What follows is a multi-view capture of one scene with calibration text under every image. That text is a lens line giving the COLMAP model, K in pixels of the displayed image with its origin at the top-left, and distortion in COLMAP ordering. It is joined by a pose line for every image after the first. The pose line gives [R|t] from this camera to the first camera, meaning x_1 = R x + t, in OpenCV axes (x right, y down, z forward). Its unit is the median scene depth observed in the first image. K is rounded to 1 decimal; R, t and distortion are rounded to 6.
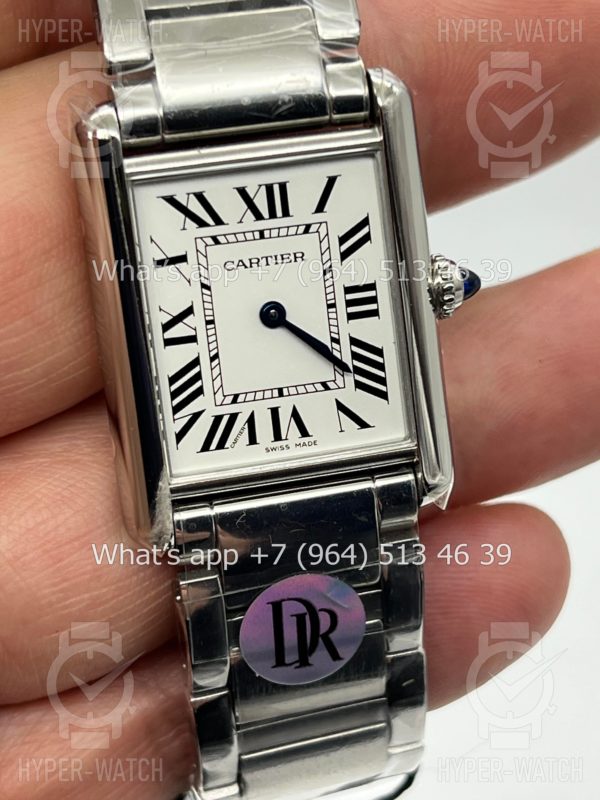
lens RADIAL K [[1779.8, 0, 300.0], [0, 1779.8, 400.0], [0, 0, 1]] dist [0.181141, -0.395867]
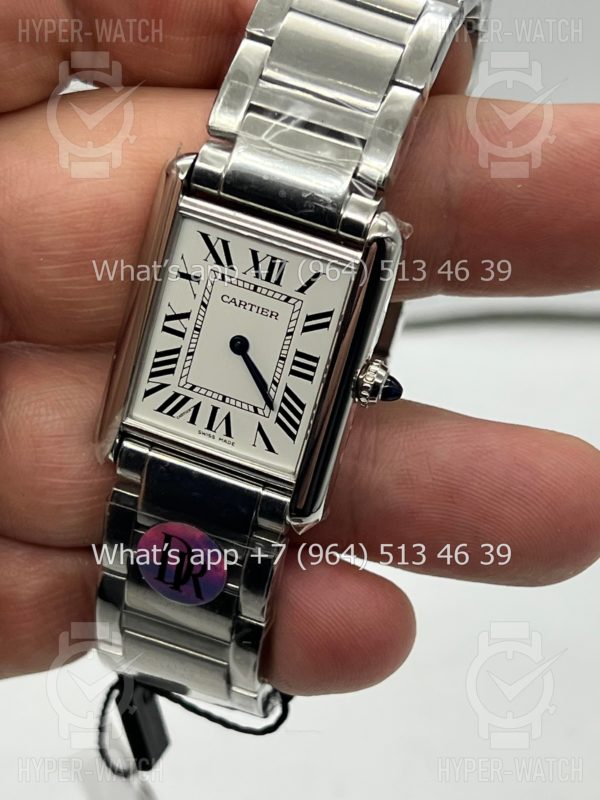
lens RADIAL K [[1779.8, 0, 300.0], [0, 1779.8, 400.0], [0, 0, 1]] dist [0.181141, -0.395867]
pose [[0.828680, 0.460471, -0.318208, 0.469659], [-0.426424, 0.887634, 0.173977, -0.264576], [0.362564, -0.008480, 0.931920, -0.237502]]
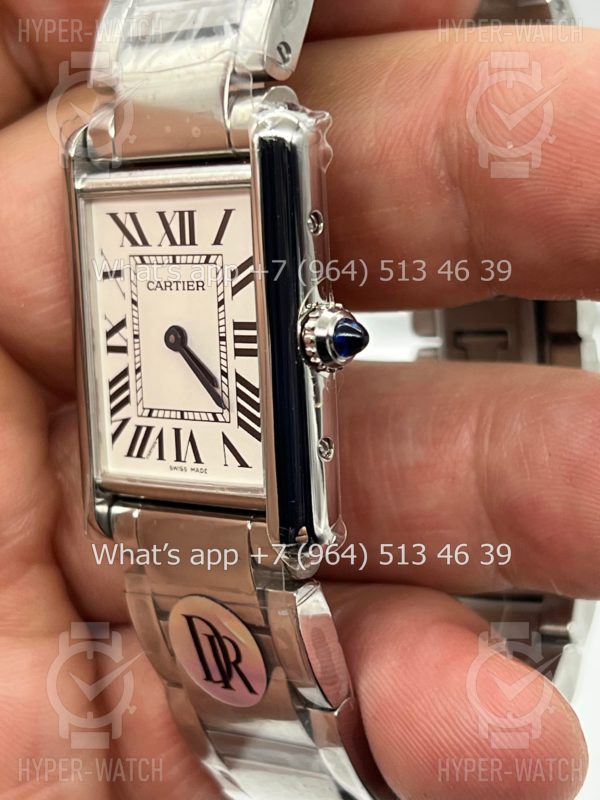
lens RADIAL K [[1779.8, 0, 300.0], [0, 1779.8, 400.0], [0, 0, 1]] dist [0.181141, -0.395867]
pose [[0.623483, 0.177960, -0.761314, 0.811813], [-0.139071, 0.983465, 0.115995, -0.141483], [0.769369, 0.033556, 0.637923, 0.404040]]
